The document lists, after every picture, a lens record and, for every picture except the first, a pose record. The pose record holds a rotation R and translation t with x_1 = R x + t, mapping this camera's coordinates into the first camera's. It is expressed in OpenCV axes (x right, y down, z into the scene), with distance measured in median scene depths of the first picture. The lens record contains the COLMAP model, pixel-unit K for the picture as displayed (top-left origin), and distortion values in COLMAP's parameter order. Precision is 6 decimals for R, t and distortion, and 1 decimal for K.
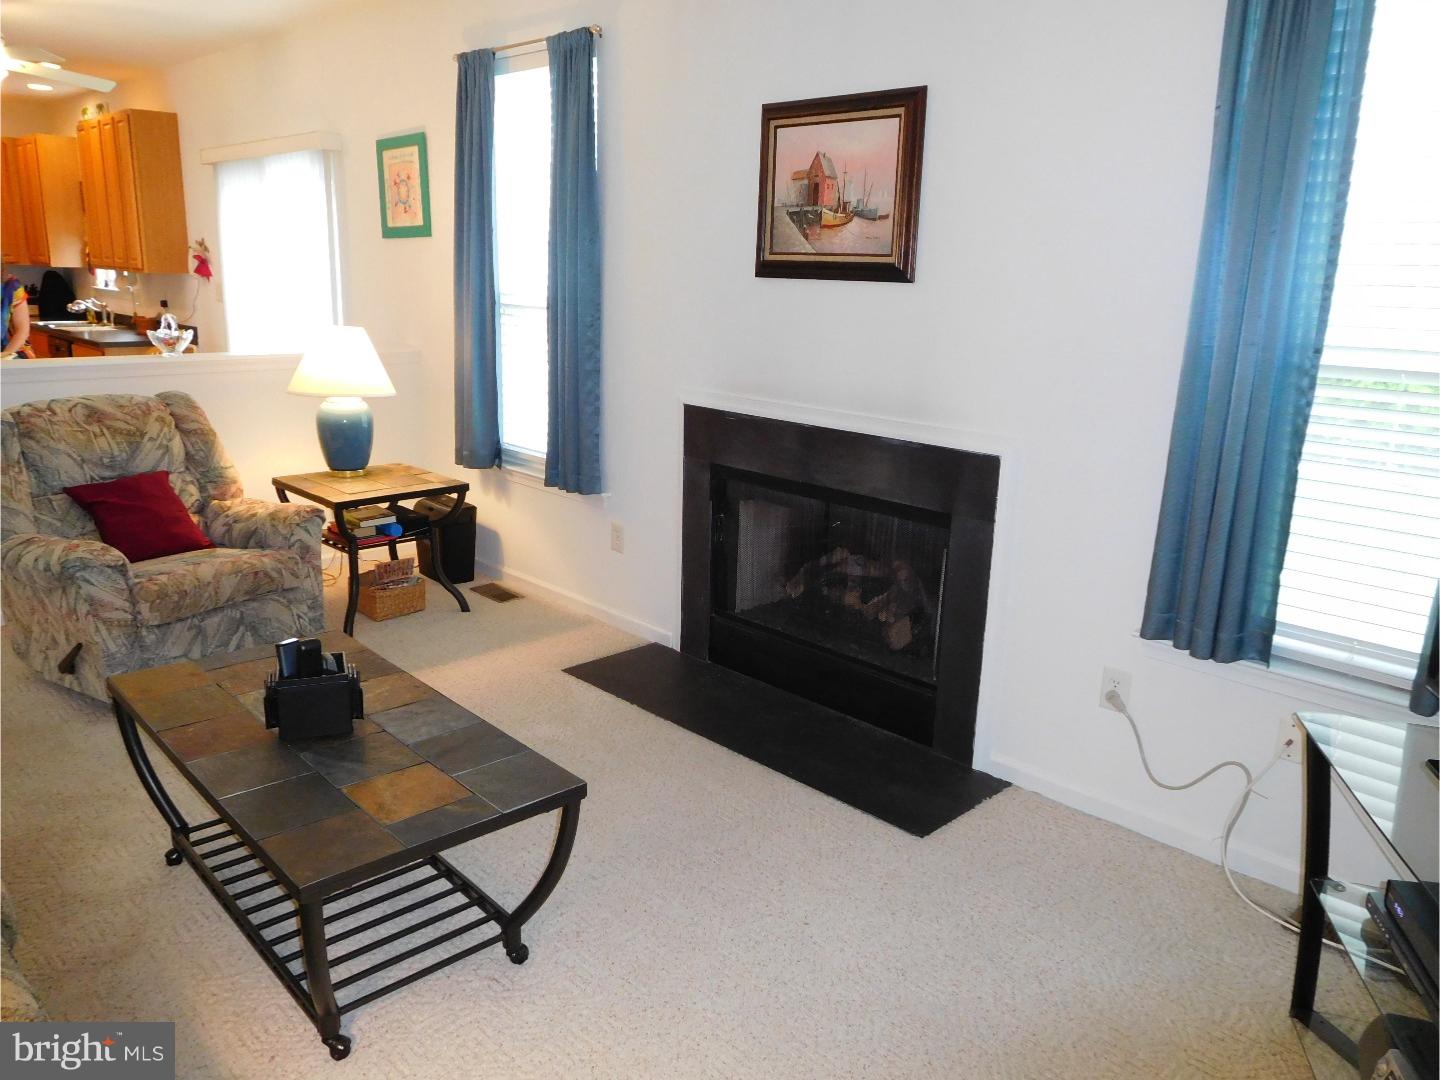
lens RADIAL K [[1079.9, 0, 720.6], [0, 1079.9, 542.0], [0, 0, 1]] dist [-0.023007, 0.008573]
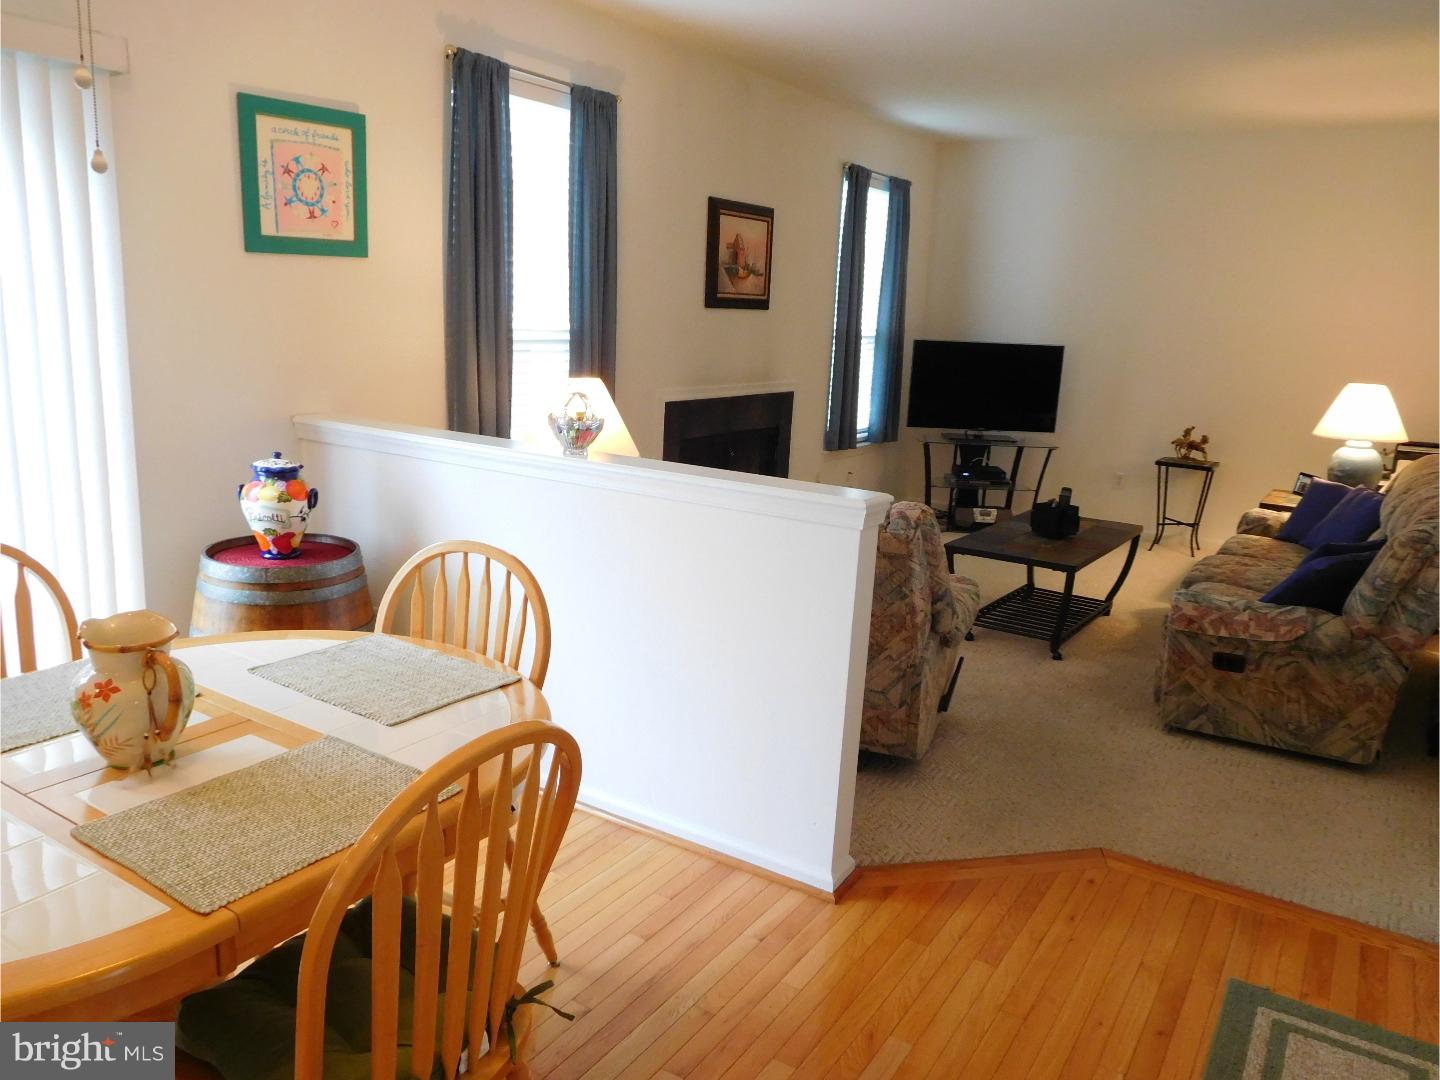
lens RADIAL K [[1079.9, 0, 720.1], [0, 1079.9, 535.9], [0, 0, 1]] dist [-0.023007, 0.008573]
pose [[-0.208039, -0.254722, 0.944371, -1.558195], [0.179588, 0.939135, 0.292872, -0.404793], [-0.961493, 0.230526, -0.149632, 1.347355]]
